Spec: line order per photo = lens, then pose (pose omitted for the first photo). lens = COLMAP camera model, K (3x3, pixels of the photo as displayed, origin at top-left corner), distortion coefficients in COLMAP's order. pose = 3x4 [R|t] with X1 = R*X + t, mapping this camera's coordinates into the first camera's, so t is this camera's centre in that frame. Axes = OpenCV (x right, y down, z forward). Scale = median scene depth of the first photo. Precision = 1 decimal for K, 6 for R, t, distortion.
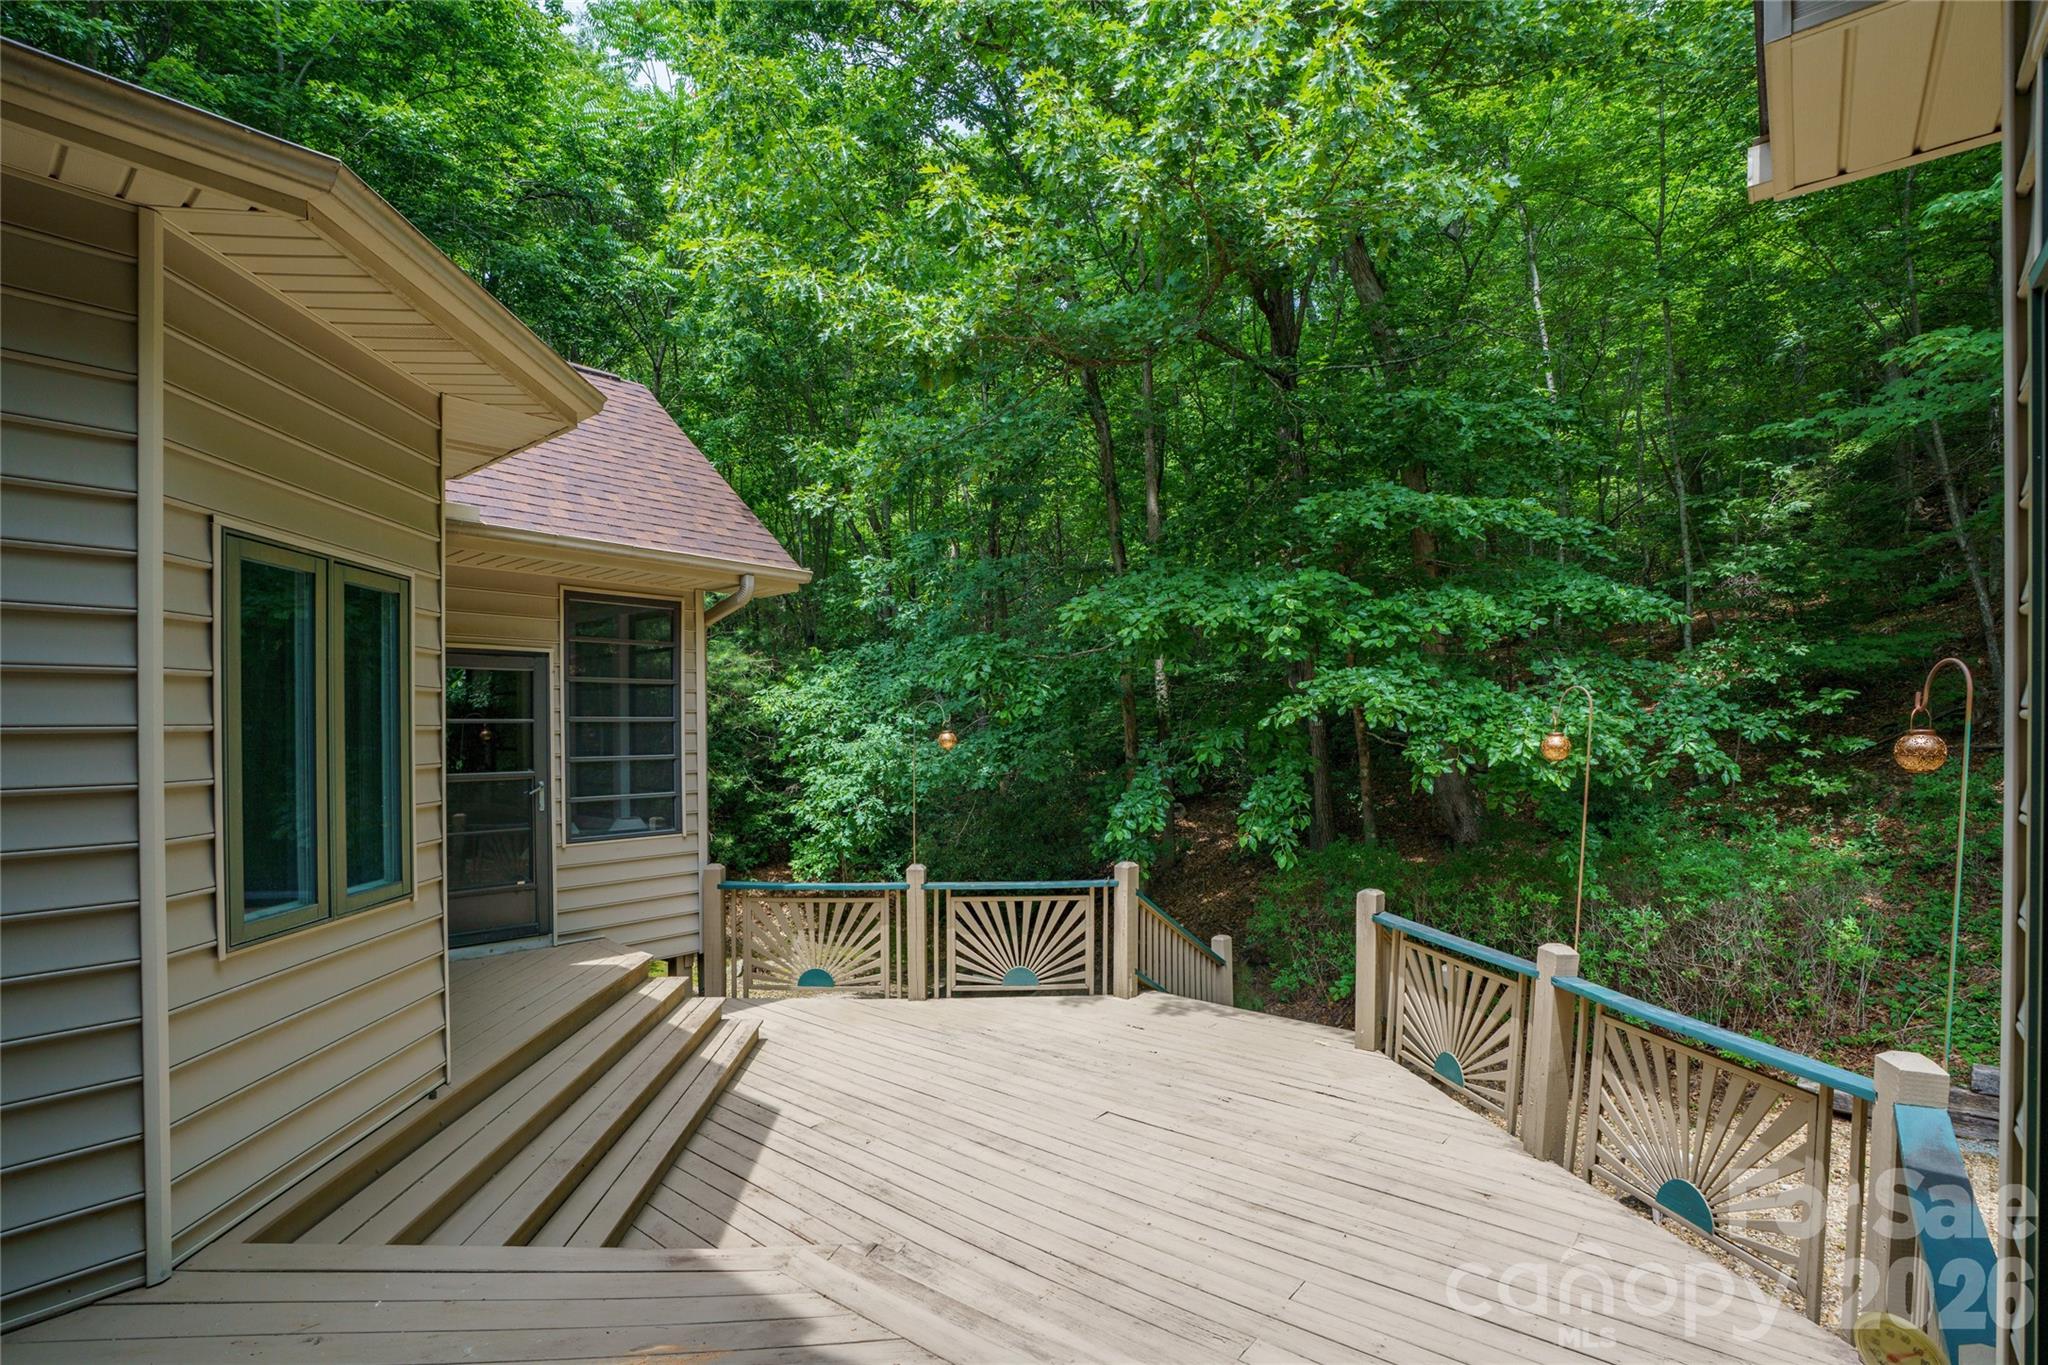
lens RADIAL K [[979.3, 0, 1033.7], [0, 979.3, 725.1], [0, 0, 1]] dist [-0.000760, -0.000100]
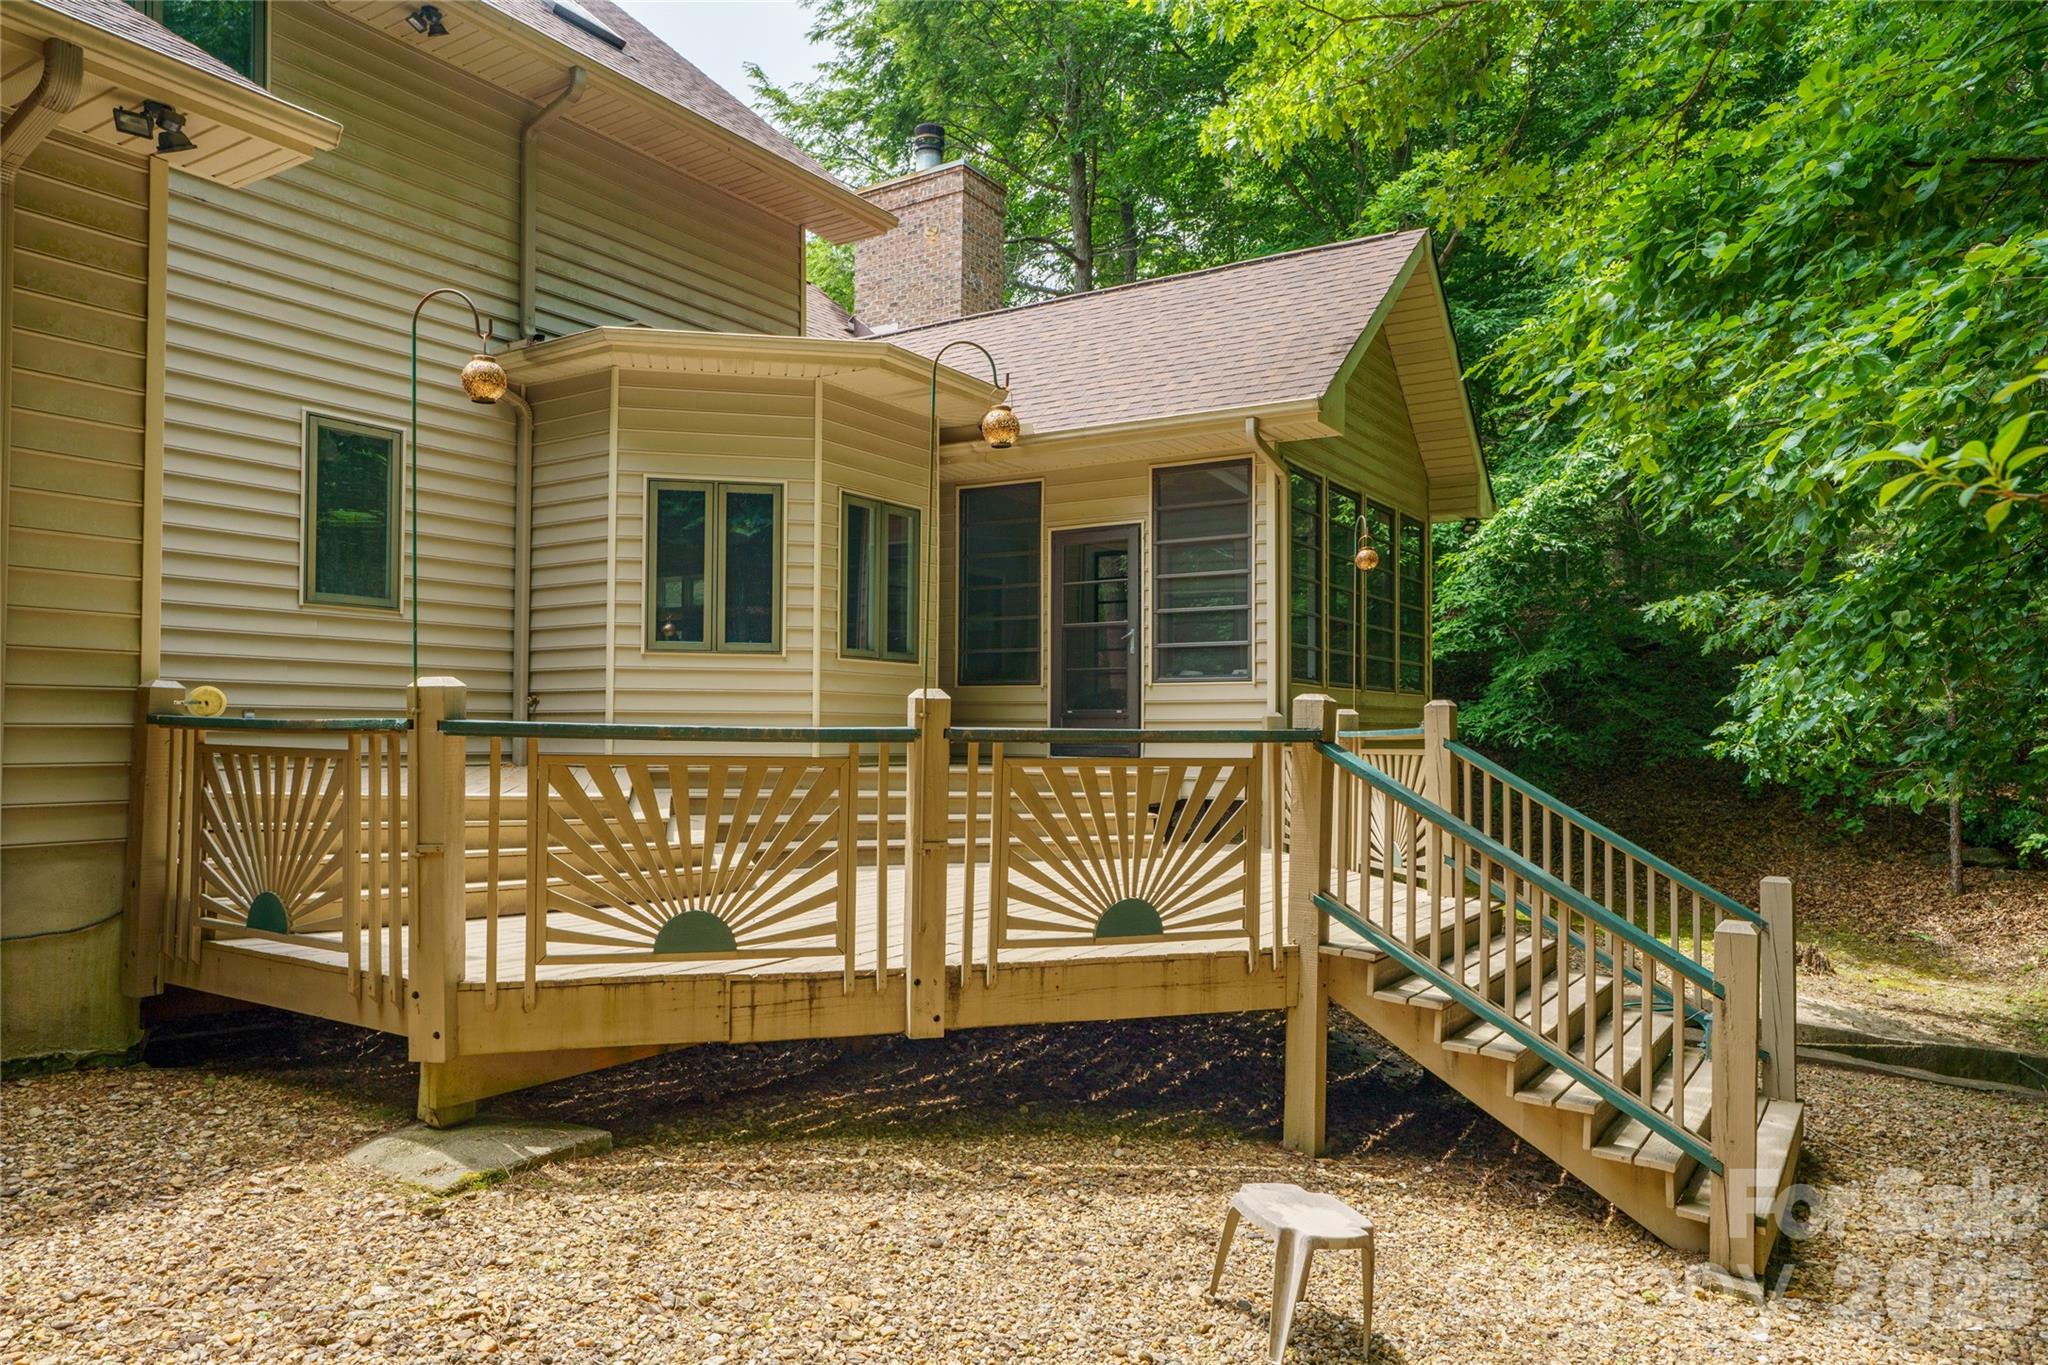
lens RADIAL K [[1357.6, 0, 1024.0], [0, 1357.6, 682.5], [0, 0, 1]] dist [-0.042315, 0.044906]
pose [[0.101187, -0.026891, -0.994504, 1.351640], [-0.010968, 0.999544, -0.028143, 0.202695], [0.994807, 0.013755, 0.100846, 0.827867]]
